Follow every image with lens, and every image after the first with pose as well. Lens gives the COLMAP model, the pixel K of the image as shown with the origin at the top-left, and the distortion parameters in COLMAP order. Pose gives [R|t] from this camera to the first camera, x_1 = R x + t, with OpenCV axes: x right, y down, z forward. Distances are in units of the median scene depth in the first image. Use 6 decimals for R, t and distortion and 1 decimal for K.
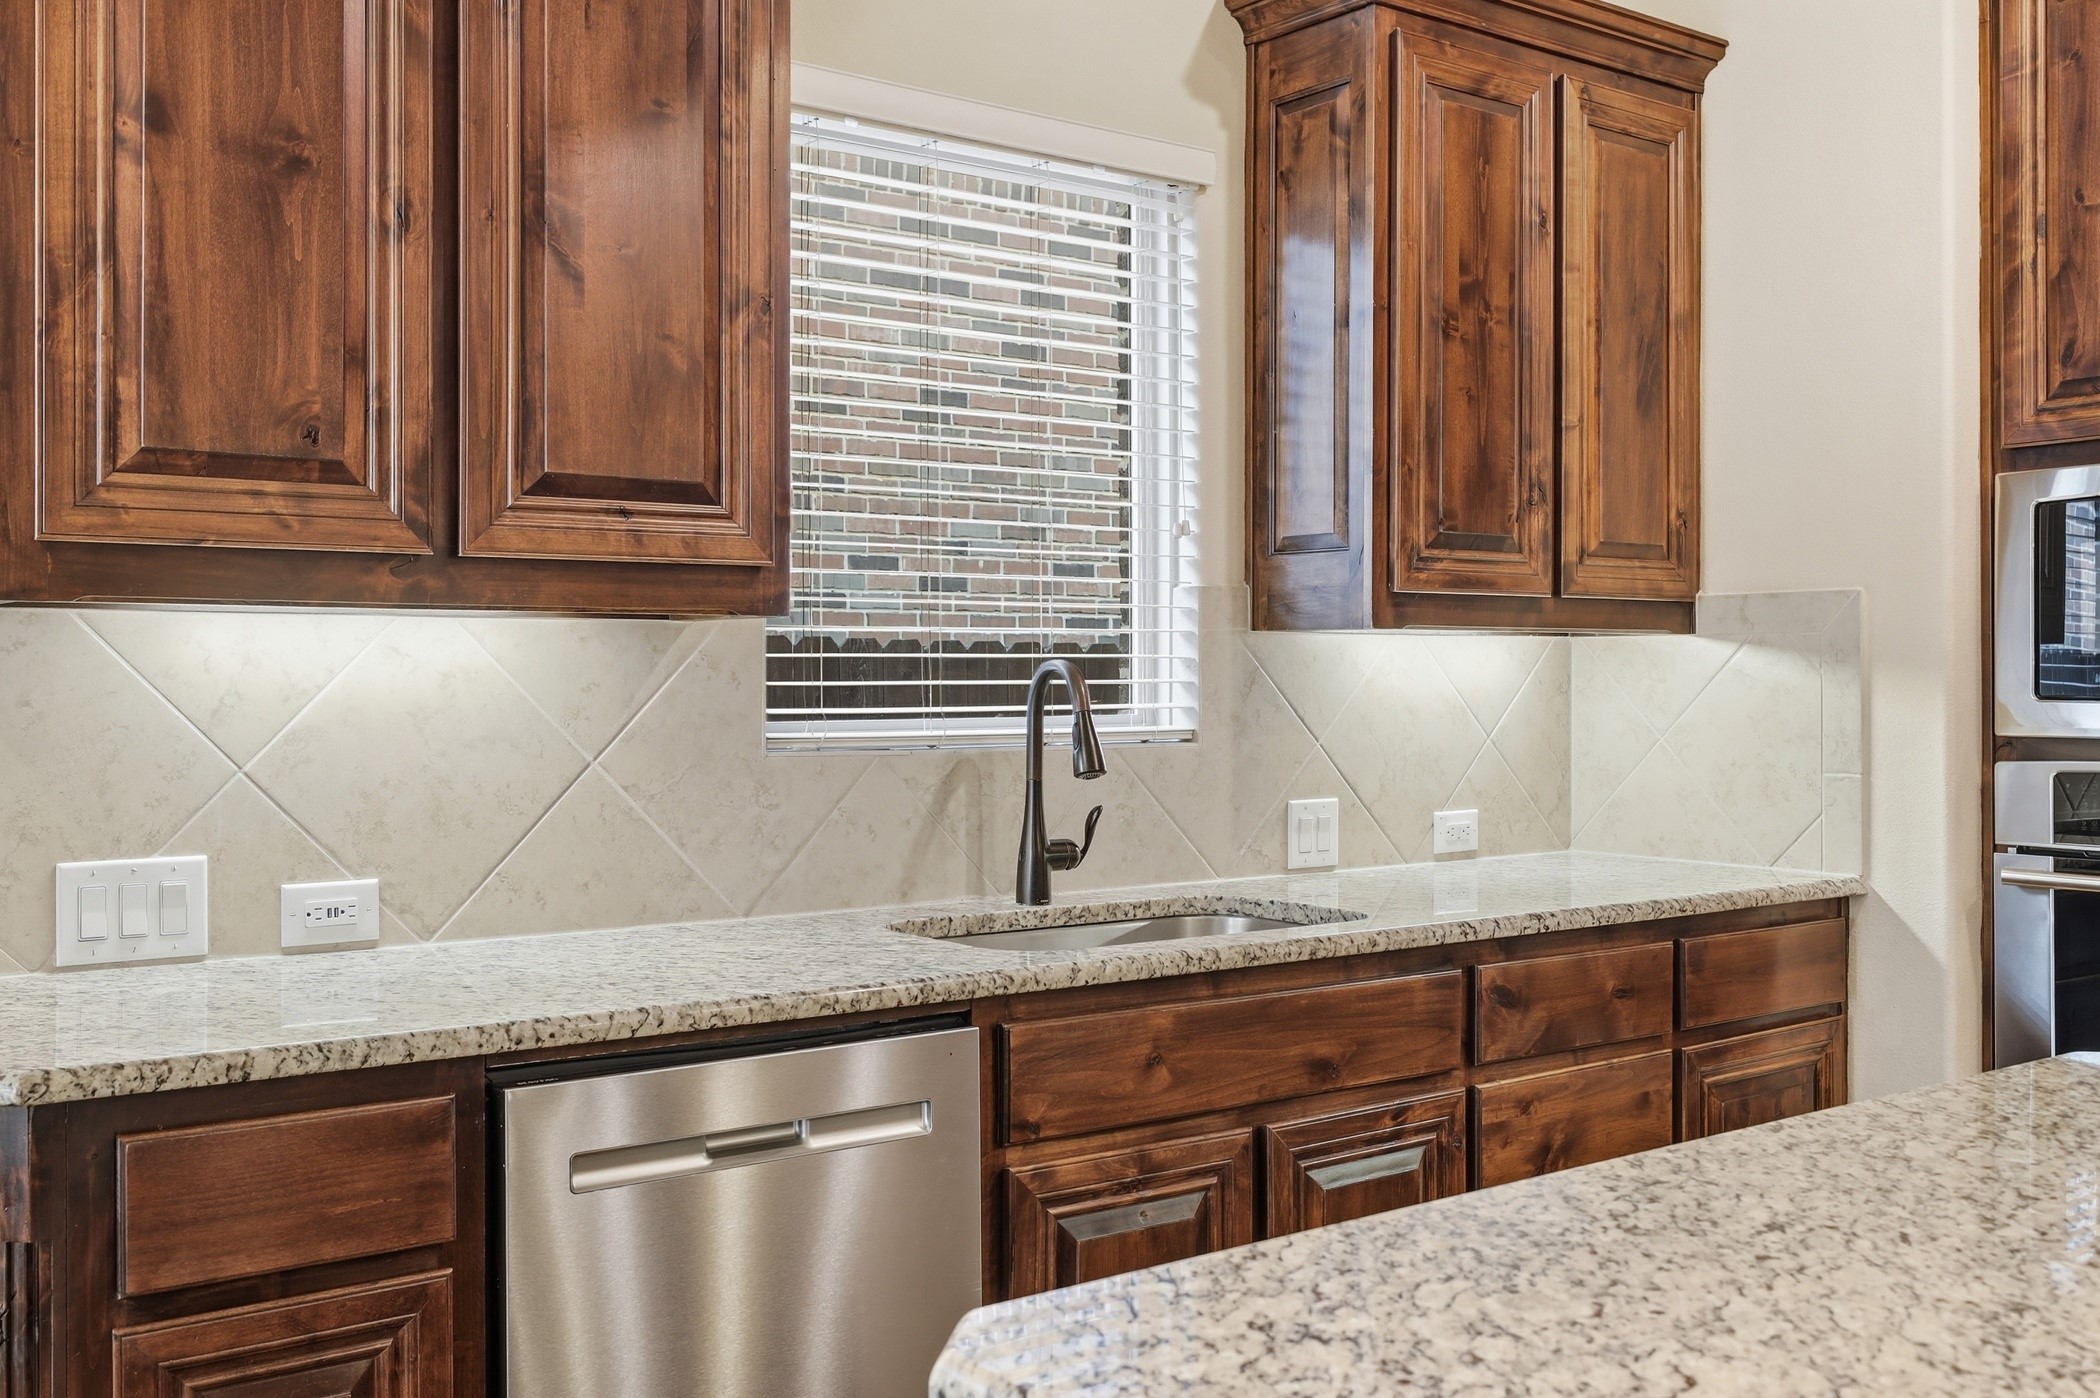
lens RADIAL K [[1969.8, 0, 1037.0], [0, 1969.8, 677.1], [0, 0, 1]] dist [0.004859, 0.000000]
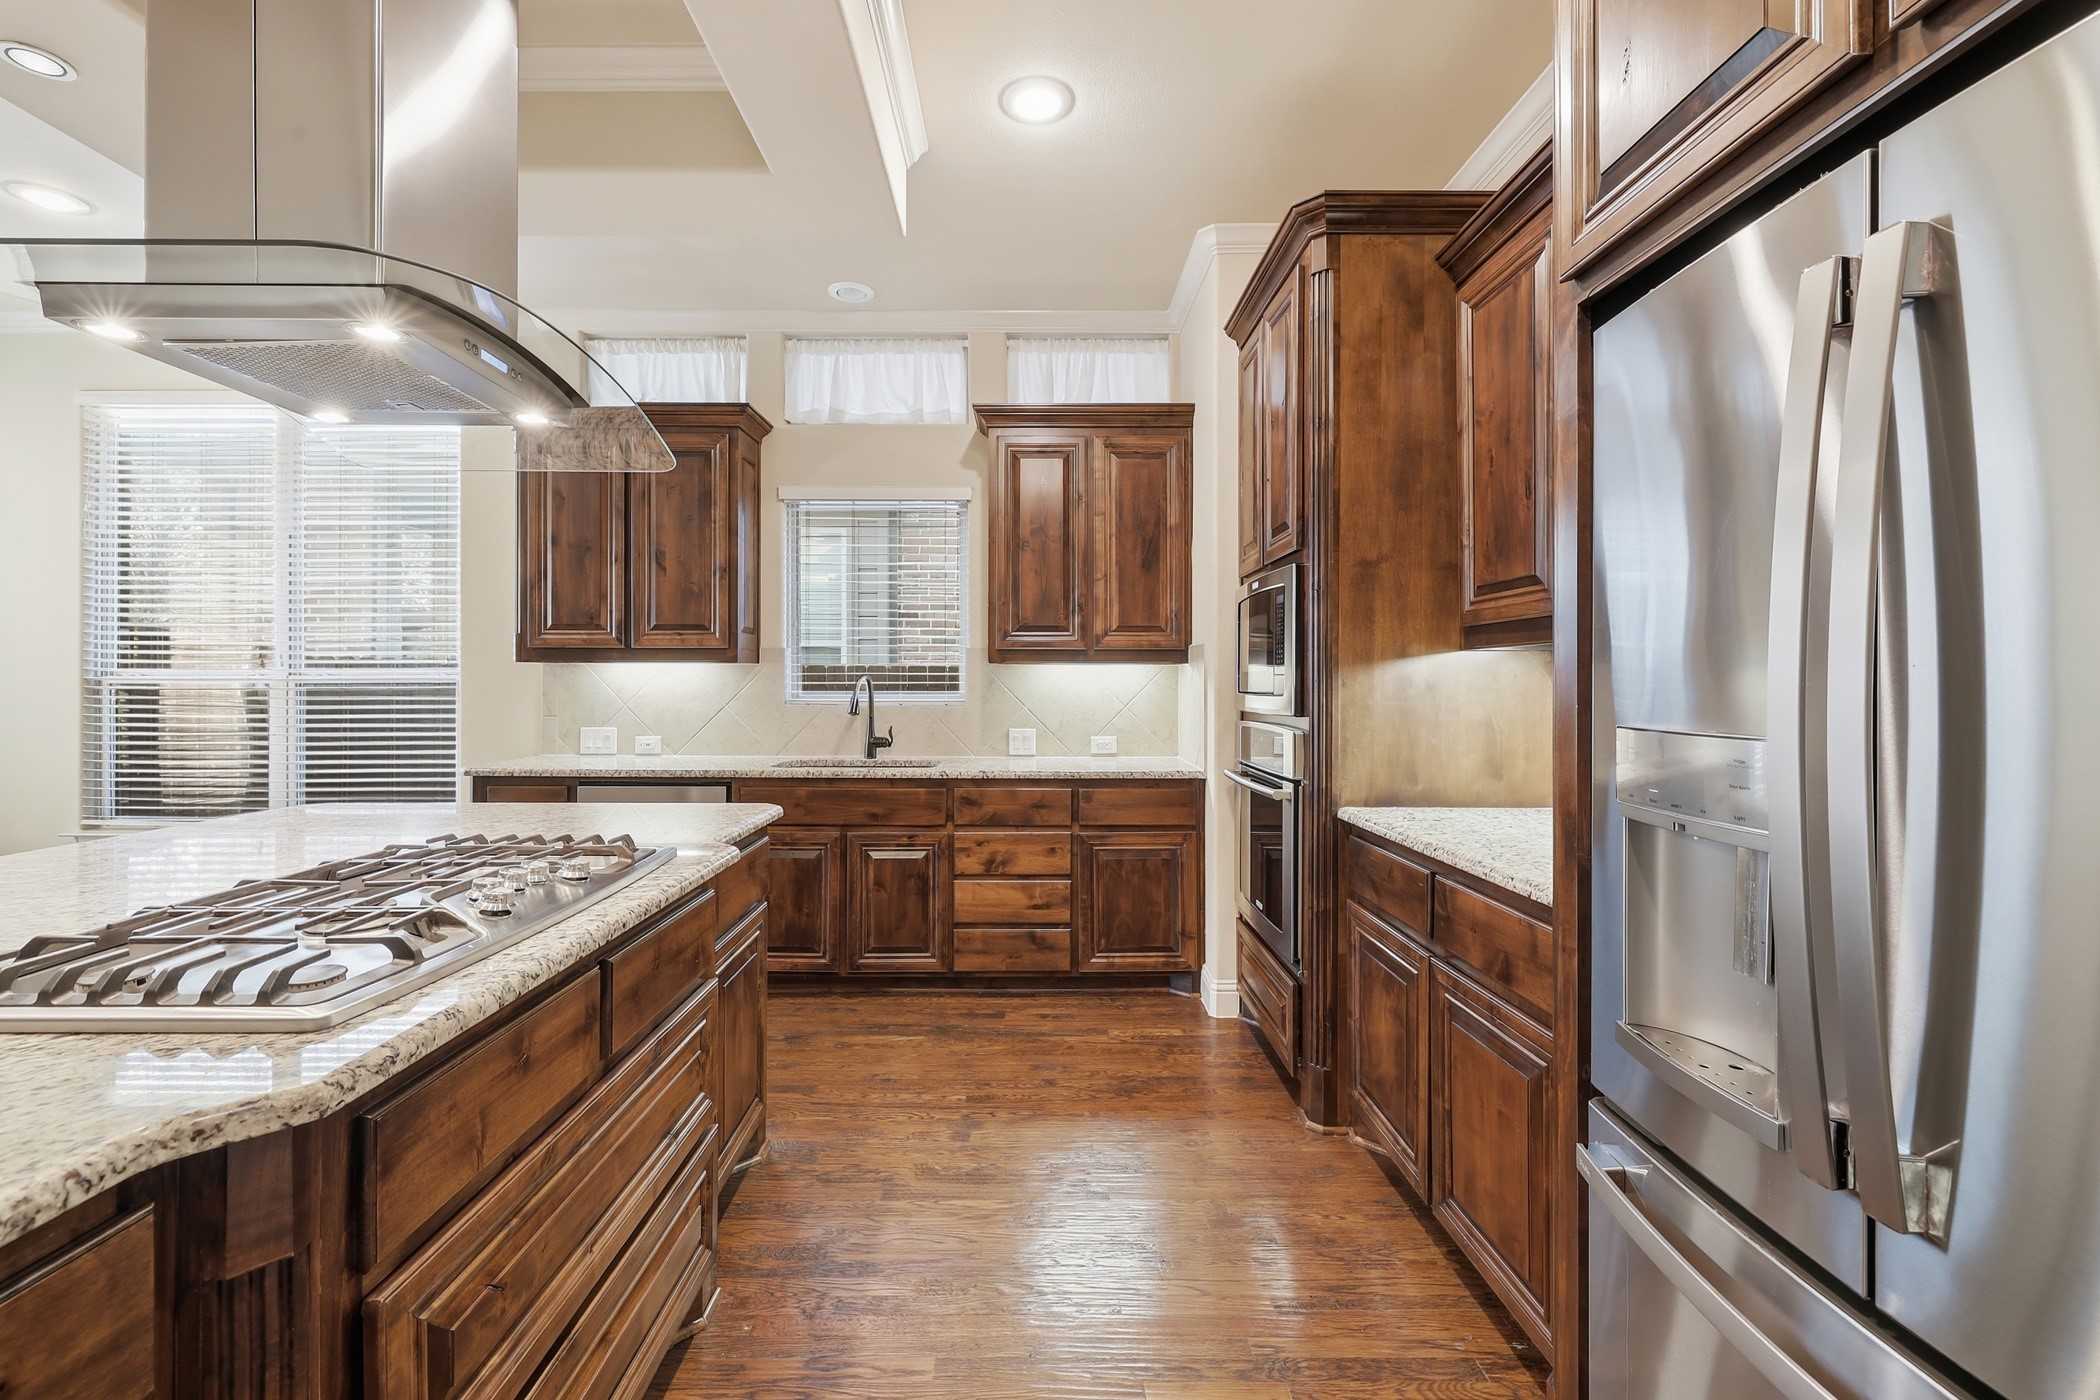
lens RADIAL K [[892.0, 0, 1036.9], [0, 892.0, 677.8], [0, 0, 1]] dist [0.001517, -0.000386]
pose [[0.808300, 0.000271, -0.588770, 0.995031], [-0.002485, 0.999993, -0.002951, -0.001717], [0.588765, 0.003848, 0.808295, 0.072104]]
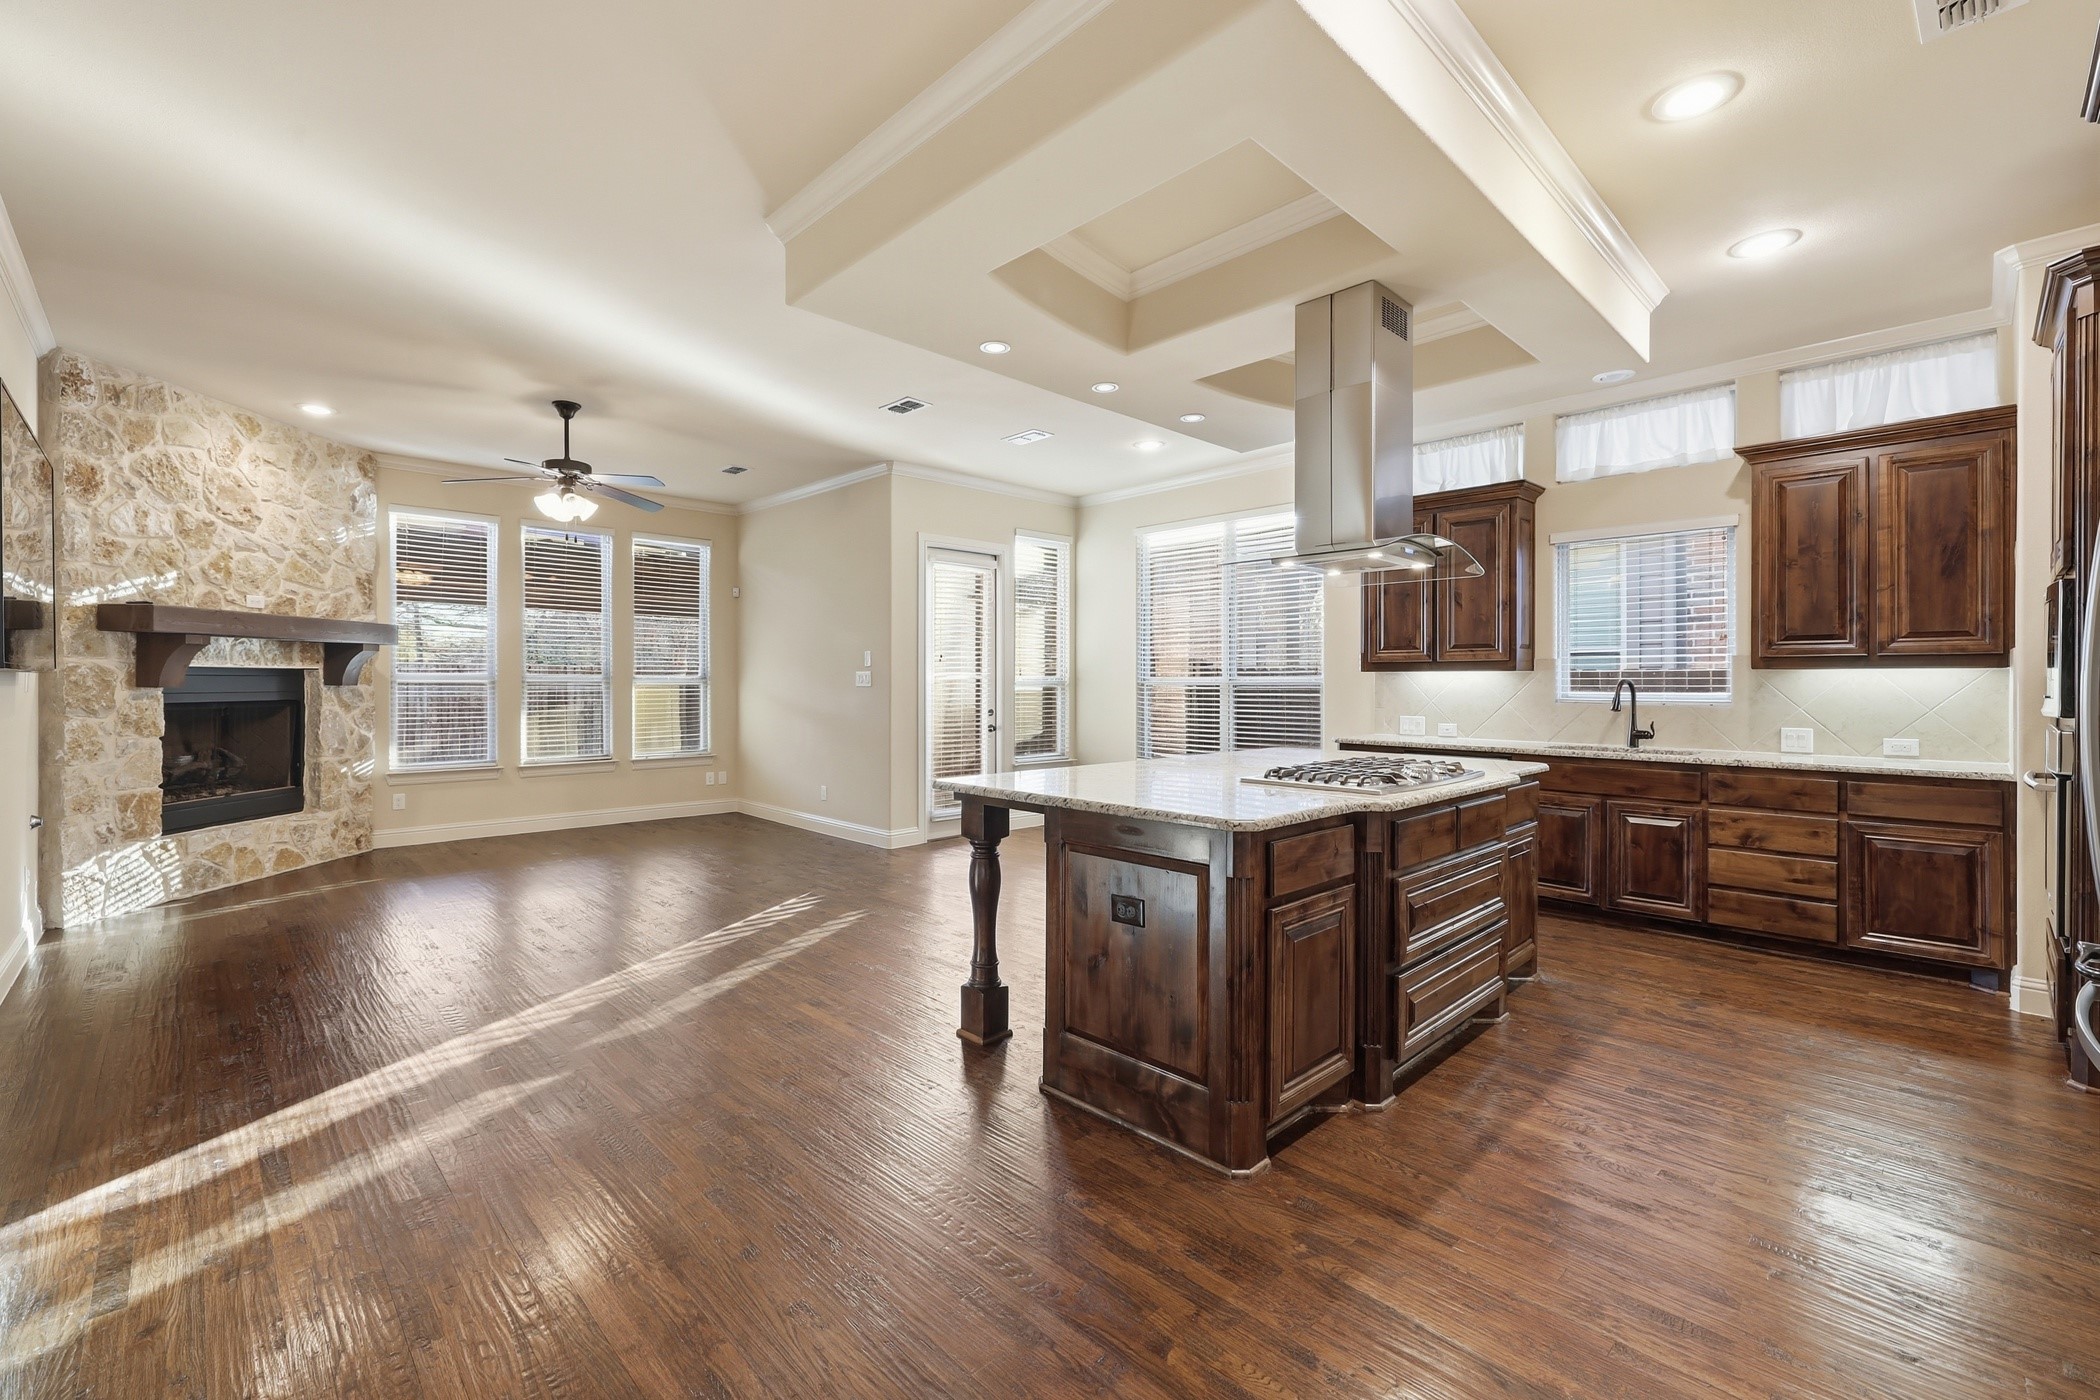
lens RADIAL K [[892.0, 0, 1033.4], [0, 892.0, 682.8], [0, 0, 1]] dist [0.001517, -0.000386]
pose [[0.124053, 0.002052, -0.992273, 1.503884], [-0.002439, 0.999995, 0.001763, -0.003575], [0.992273, 0.002202, 0.124057, -0.296207]]
